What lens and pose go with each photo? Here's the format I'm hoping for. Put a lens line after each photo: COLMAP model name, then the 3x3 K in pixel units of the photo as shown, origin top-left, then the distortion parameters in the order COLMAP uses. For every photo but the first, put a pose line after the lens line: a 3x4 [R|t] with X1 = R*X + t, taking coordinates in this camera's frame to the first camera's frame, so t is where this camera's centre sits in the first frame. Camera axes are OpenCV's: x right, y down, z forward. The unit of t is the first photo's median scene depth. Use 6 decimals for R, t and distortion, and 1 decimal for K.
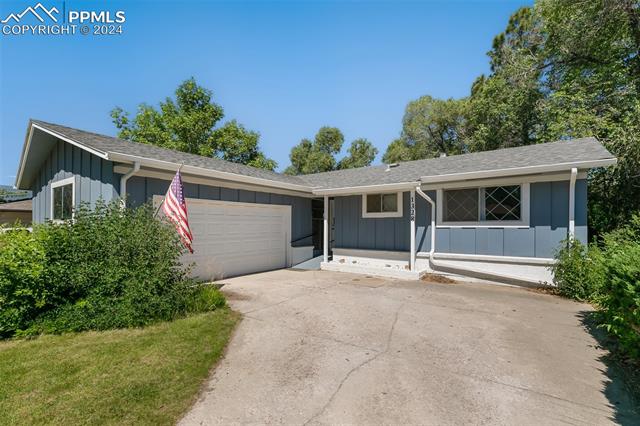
lens RADIAL K [[296.0, 0, 302.9], [0, 296.0, 224.5], [0, 0, 1]] dist [0.003632, 0.000469]
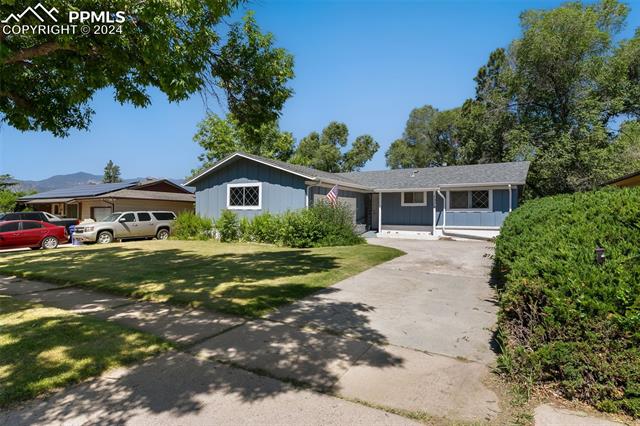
lens RADIAL K [[340.6, 0, 320.0], [0, 340.6, 213.0], [0, 0, 1]] dist [0.039505, 0.000034]
pose [[0.990615, 0.004400, 0.136611, -0.603134], [-0.004225, 0.999990, -0.001569, 0.023245], [-0.136617, 0.000977, 0.990623, -0.974967]]
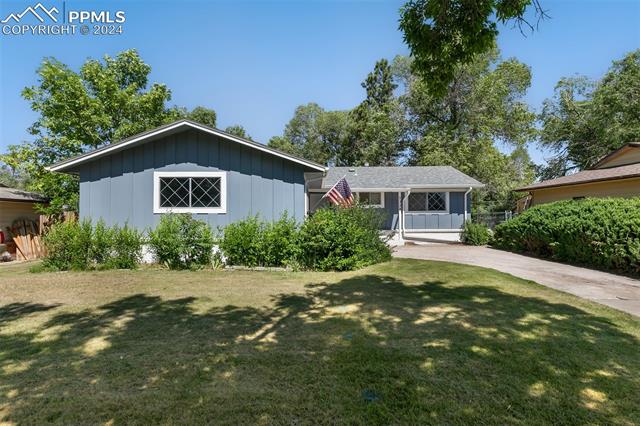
lens RADIAL K [[340.6, 0, 320.0], [0, 340.6, 213.0], [0, 0, 1]] dist [0.039505, 0.000034]
pose [[0.803393, 0.000419, 0.595449, -1.105930], [0.003243, 0.999982, -0.005079, 0.009866], [-0.595441, 0.006011, 0.803377, -0.280765]]
